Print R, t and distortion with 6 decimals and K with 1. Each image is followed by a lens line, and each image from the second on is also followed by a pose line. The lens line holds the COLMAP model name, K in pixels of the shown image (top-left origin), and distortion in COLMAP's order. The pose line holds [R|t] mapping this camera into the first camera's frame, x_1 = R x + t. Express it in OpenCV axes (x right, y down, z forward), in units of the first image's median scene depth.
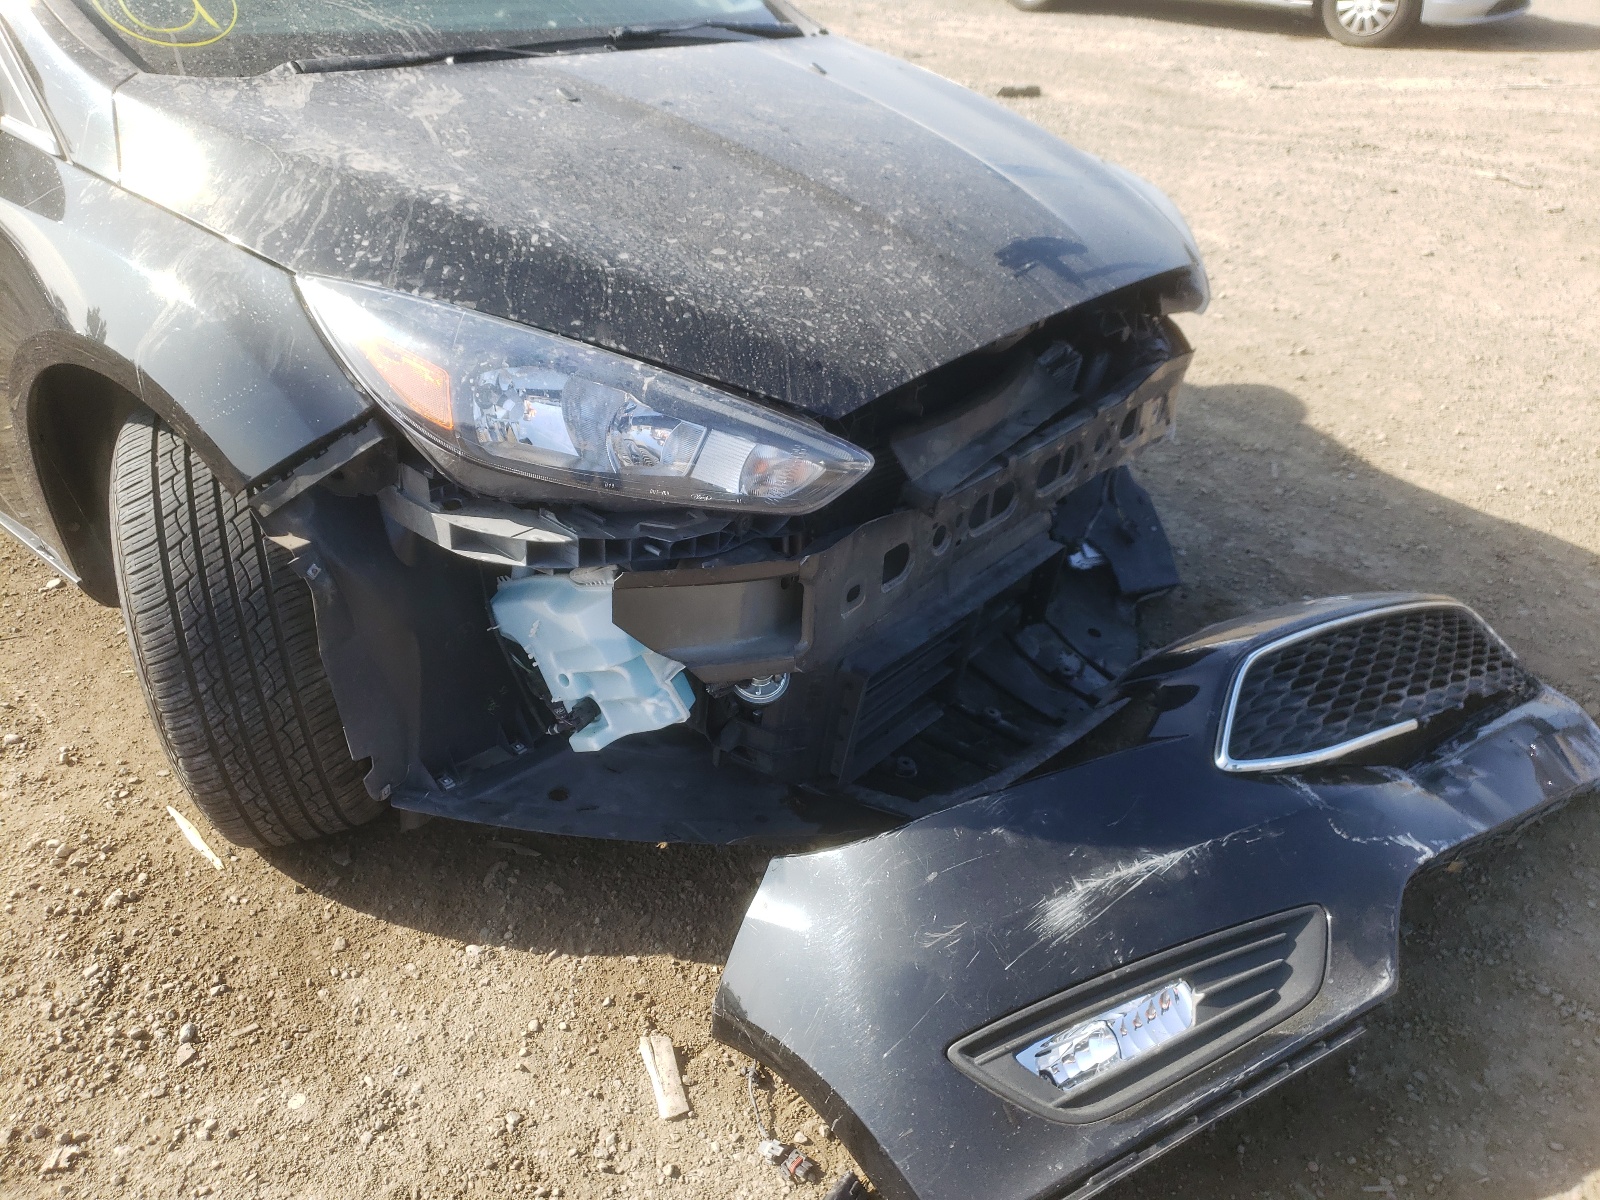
lens RADIAL K [[1245.0, 0, 800.0], [0, 1245.0, 600.0], [0, 0, 1]] dist [0.071783, -0.078297]
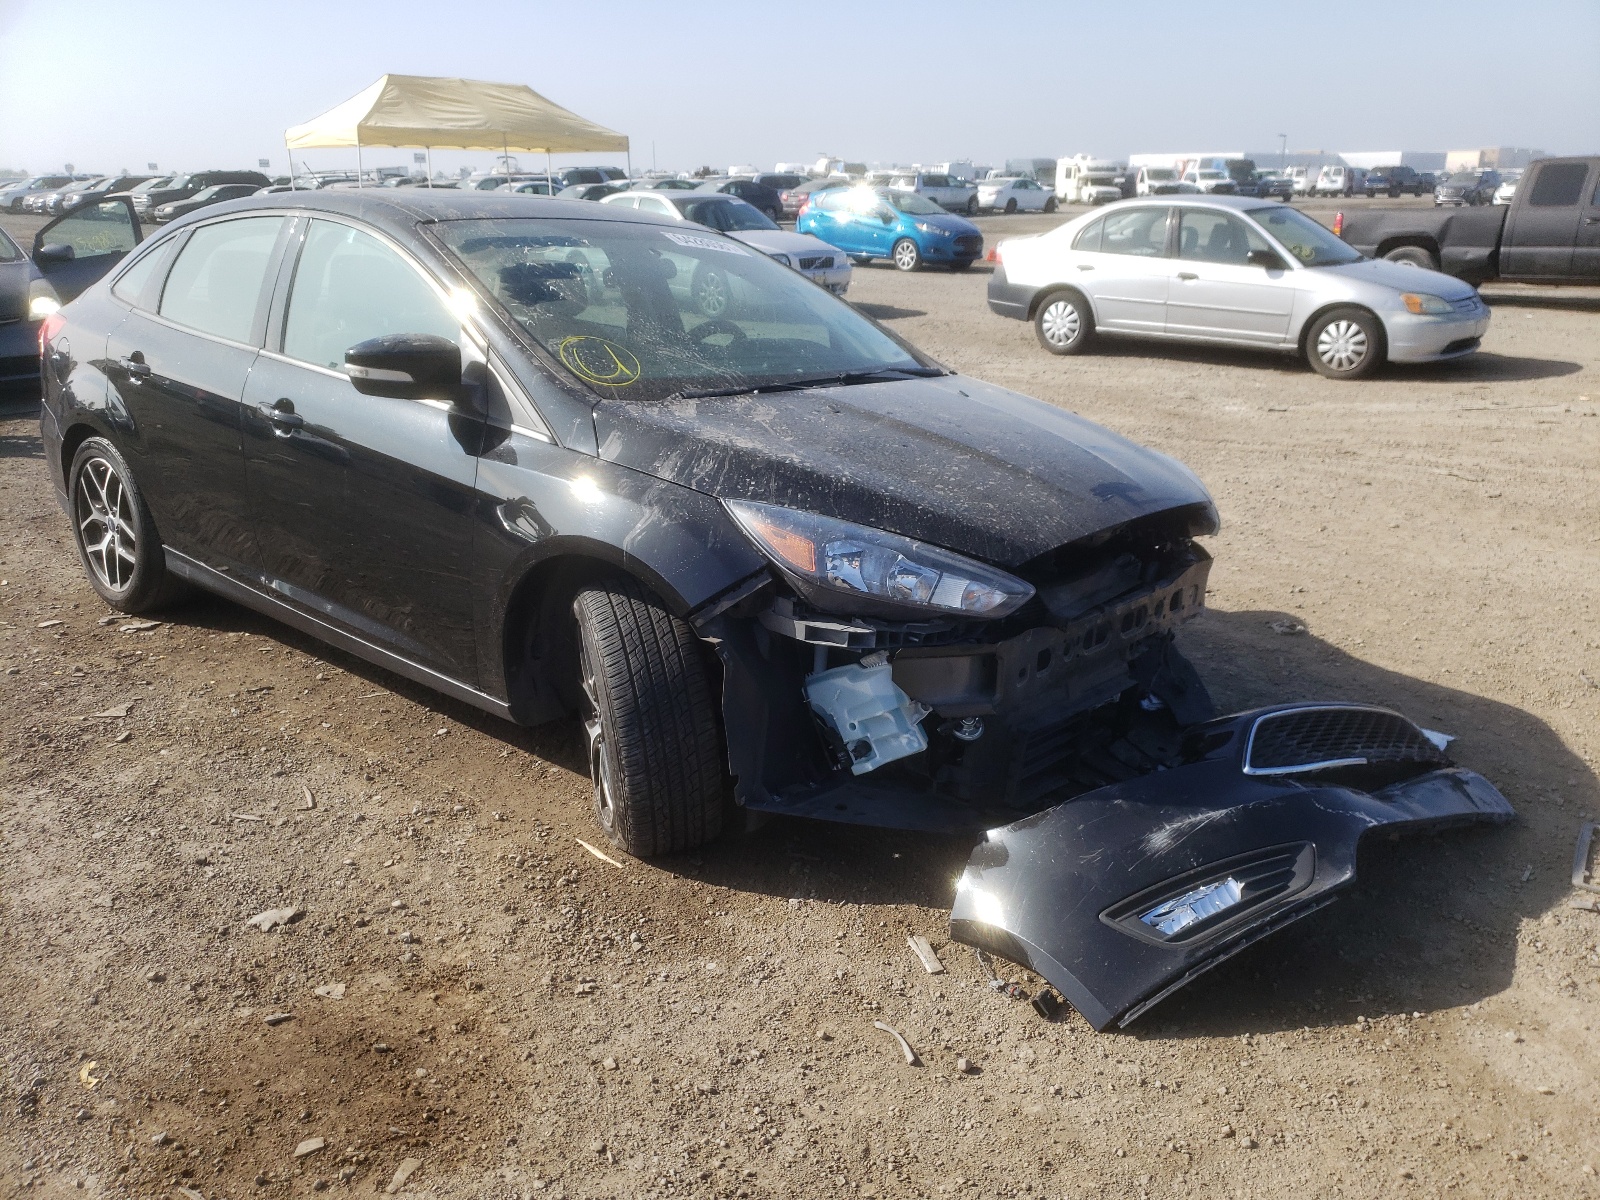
lens RADIAL K [[1519.3, 0, 798.2], [0, 1519.3, 650.2], [0, 0, 1]] dist [0.228623, -0.626766]
pose [[0.999738, -0.011981, 0.019509, -0.289387], [0.016347, 0.970175, -0.241853, 0.441990], [-0.016029, 0.242108, 0.970117, -0.988622]]
